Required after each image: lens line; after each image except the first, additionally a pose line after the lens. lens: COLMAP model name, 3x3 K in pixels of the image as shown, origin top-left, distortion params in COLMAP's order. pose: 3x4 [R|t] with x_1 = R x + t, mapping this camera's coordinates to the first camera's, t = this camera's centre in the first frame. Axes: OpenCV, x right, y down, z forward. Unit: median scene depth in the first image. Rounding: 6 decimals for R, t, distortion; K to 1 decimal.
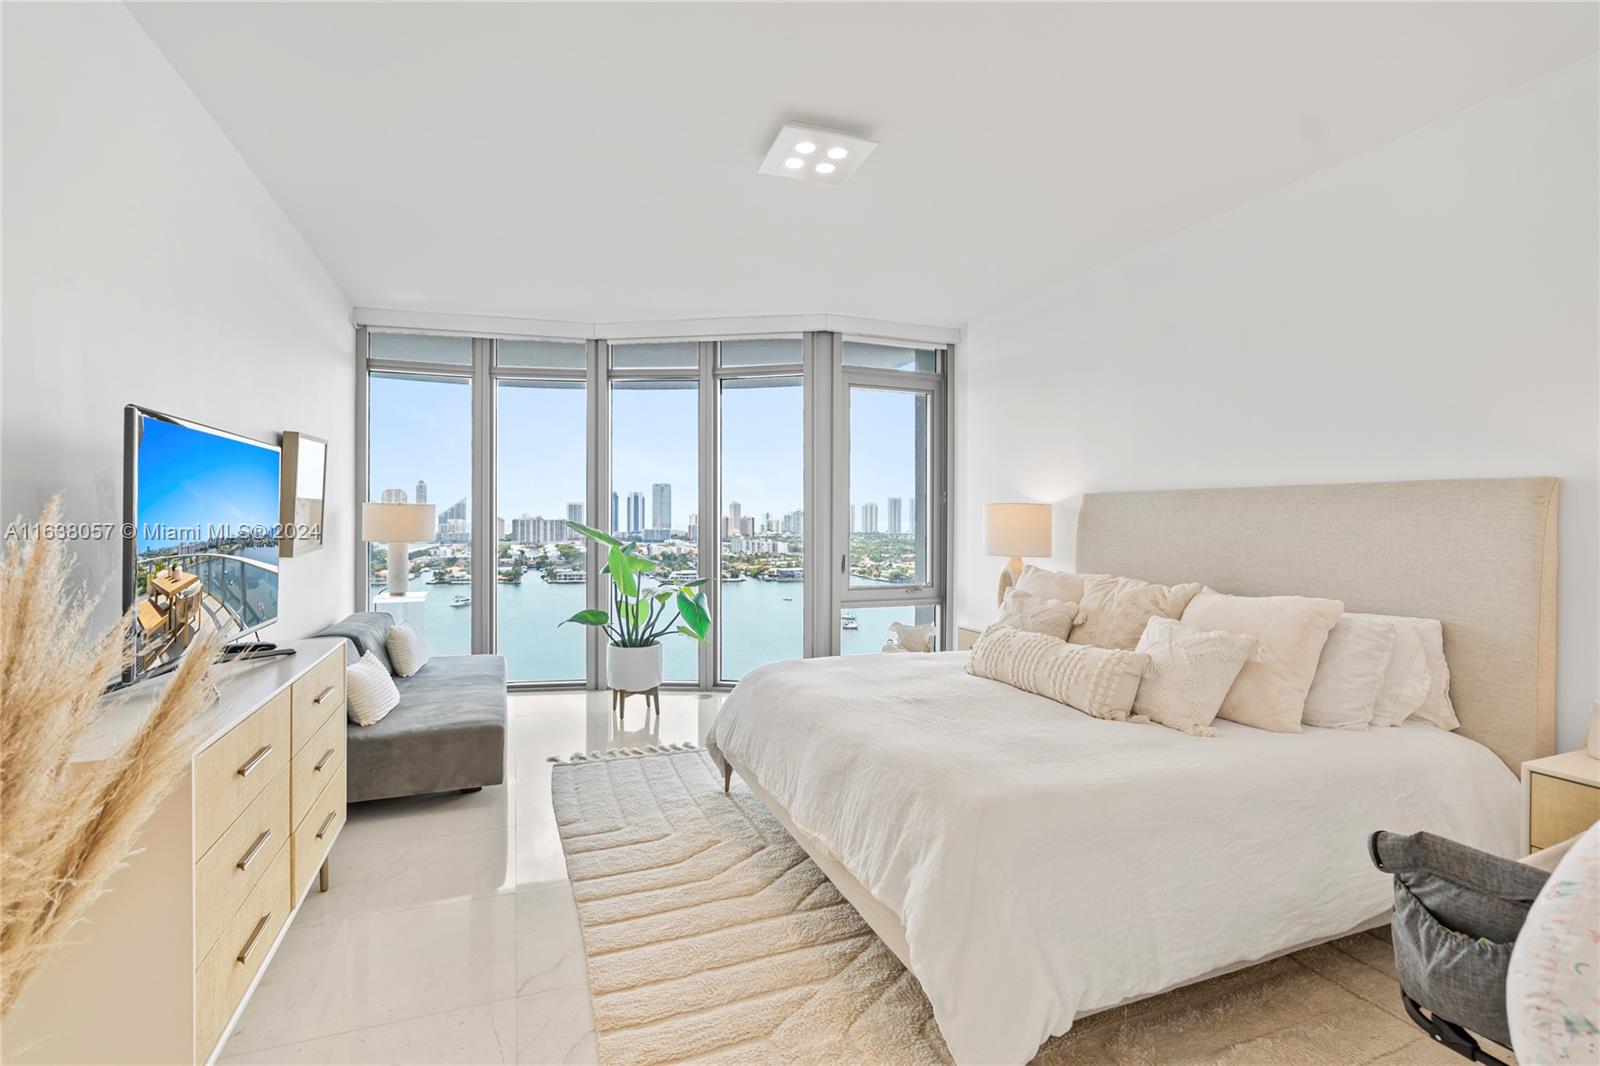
lens RADIAL K [[740.1, 0, 795.4], [0, 740.1, 520.5], [0, 0, 1]] dist [-0.002731, -0.000107]
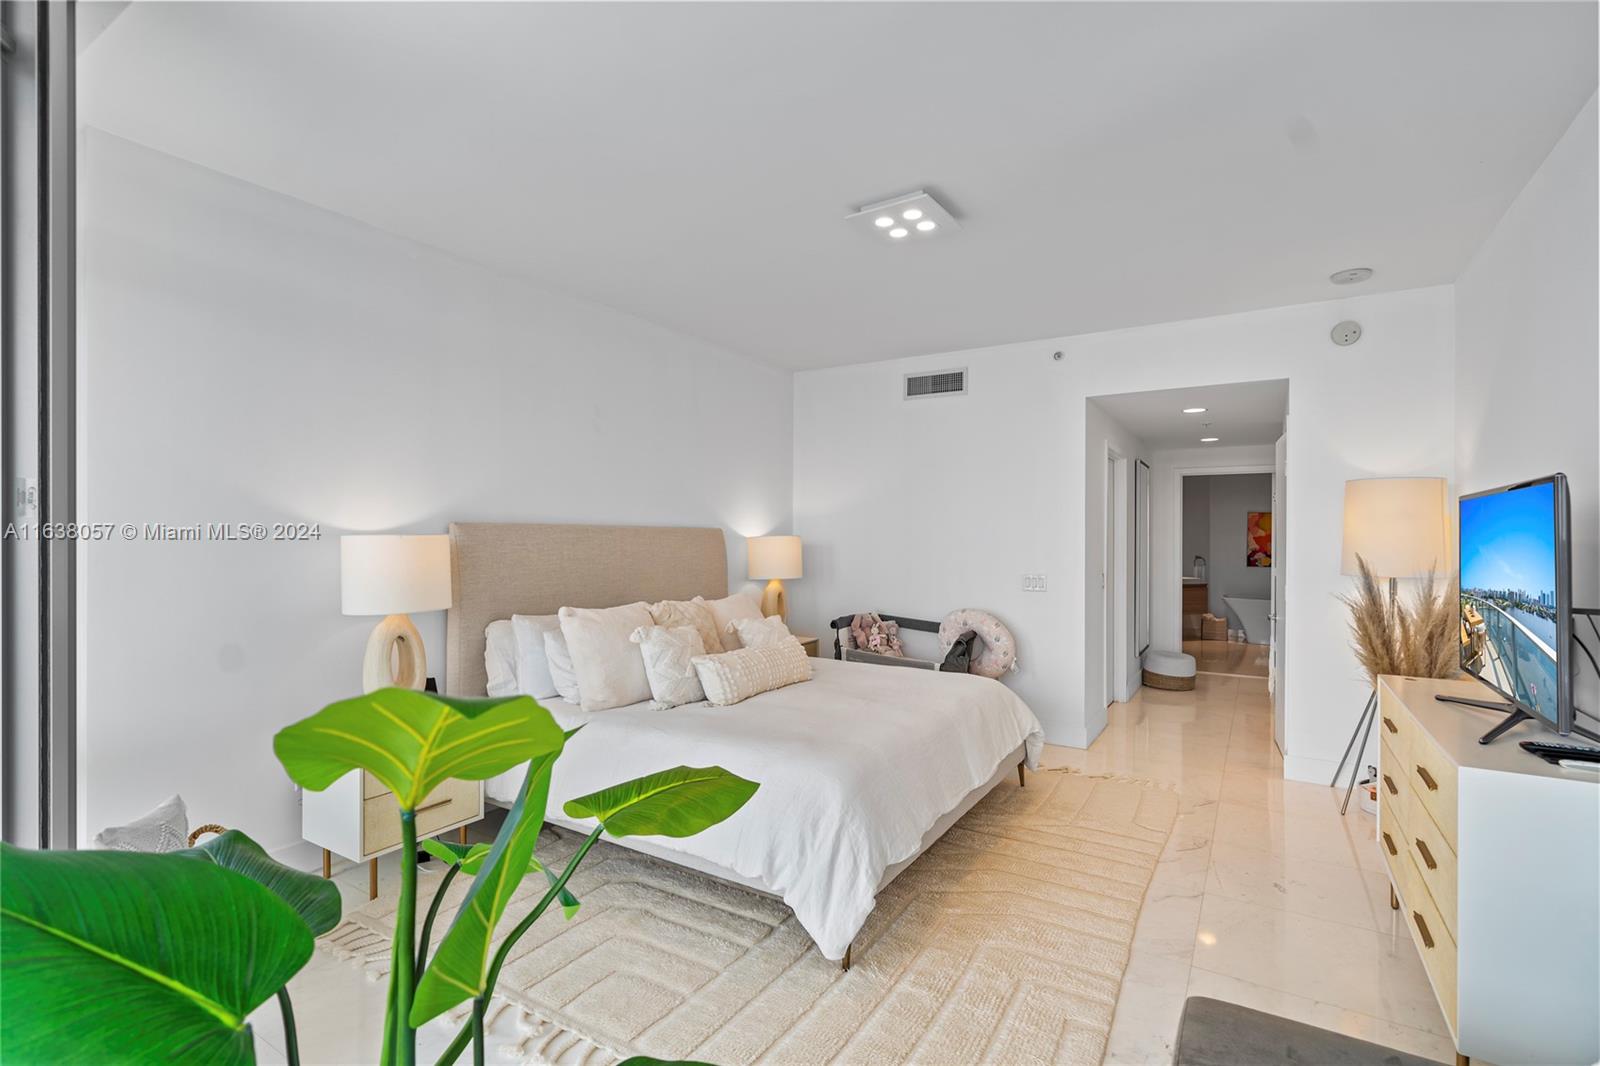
lens RADIAL K [[731.9, 0, 800.0], [0, 731.9, 533.0], [0, 0, 1]] dist [-0.004756, 0.000092]
pose [[-0.609237, -0.003210, 0.792982, -0.428337], [-0.005561, 0.999985, -0.000225, -0.022442], [-0.792969, -0.004547, -0.609245, 1.034747]]
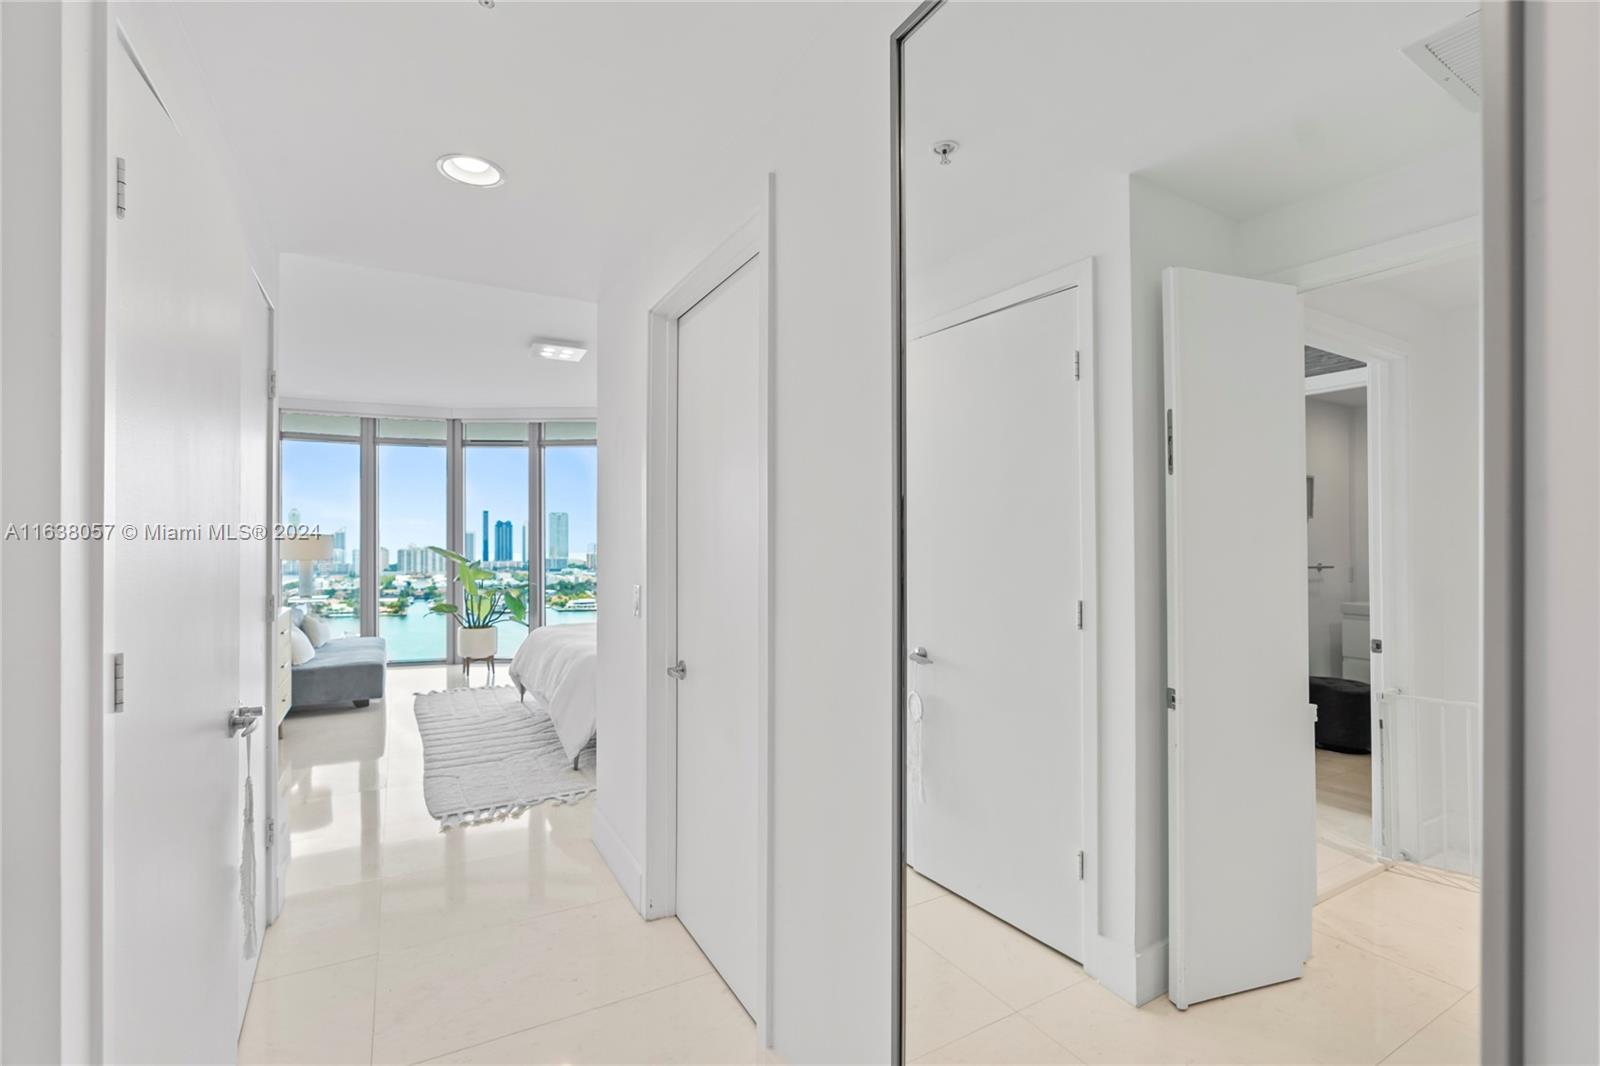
lens RADIAL K [[721.1, 0, 802.1], [0, 721.1, 542.7], [0, 0, 1]] dist [-0.008432, -0.000146]
pose [[0.989228, -0.003288, 0.146345, 0.220141], [0.004482, 0.999959, -0.007832, 0.009262], [-0.146314, 0.008404, 0.989203, -0.539898]]
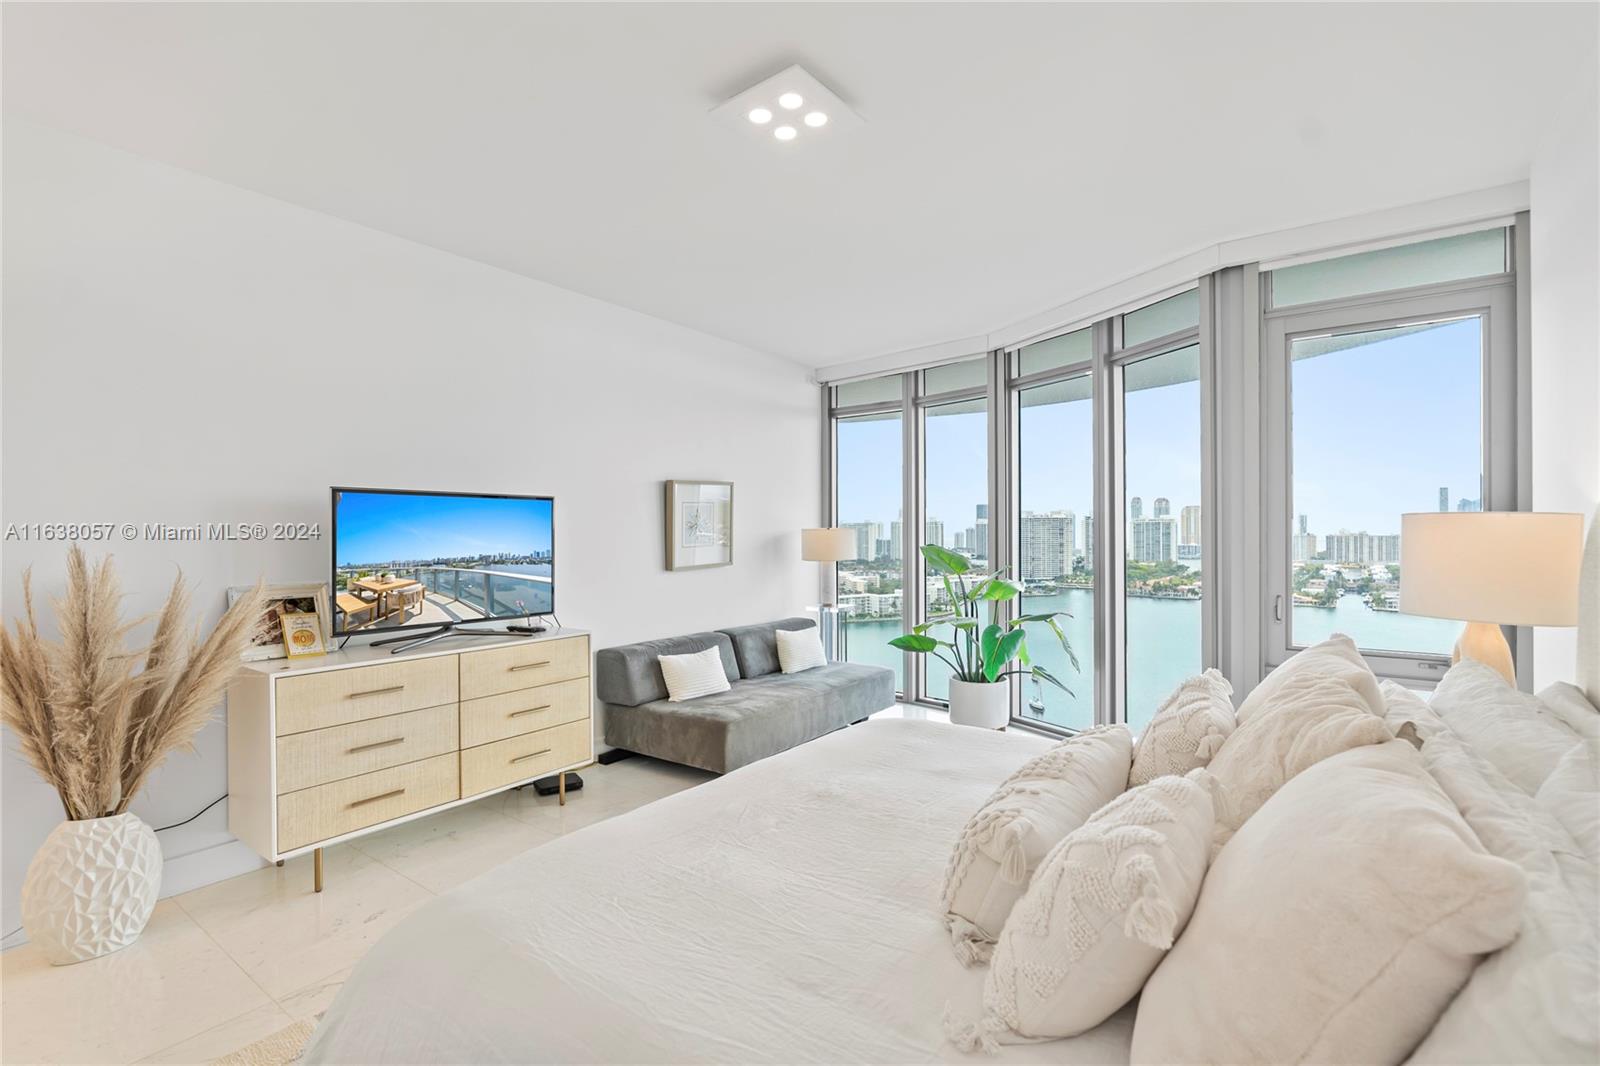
lens RADIAL K [[730.0, 0, 803.9], [0, 730.0, 537.9], [0, 0, 1]] dist [-0.001936, 0.001044]
pose [[0.550607, -0.002831, -0.834760, 0.418438], [0.003830, 0.999992, -0.000865, -0.007384], [0.834756, -0.002721, 0.550614, 0.324173]]
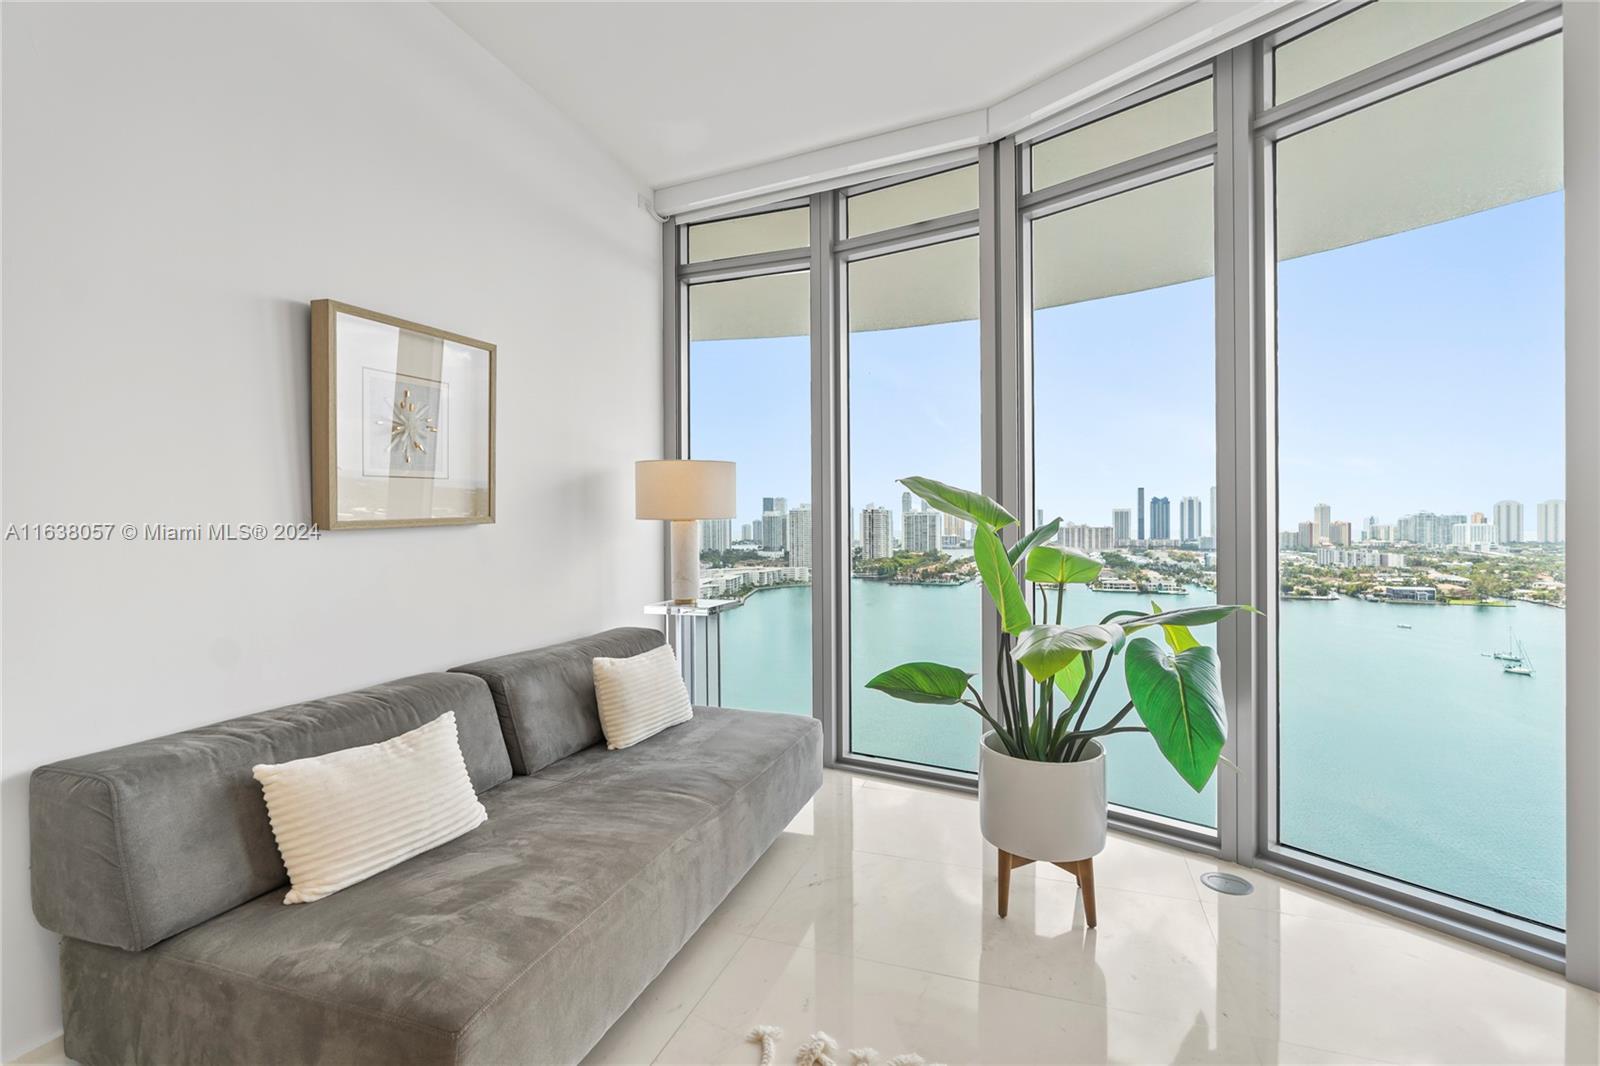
lens RADIAL K [[731.3, 0, 806.6], [0, 731.3, 531.9], [0, 0, 1]] dist [-0.002573, 0.000043]
pose [[0.767190, -0.003025, -0.641413, -0.043354], [0.006417, 0.999975, 0.002959, 0.036562], [0.641388, -0.006386, 0.767190, 0.576613]]
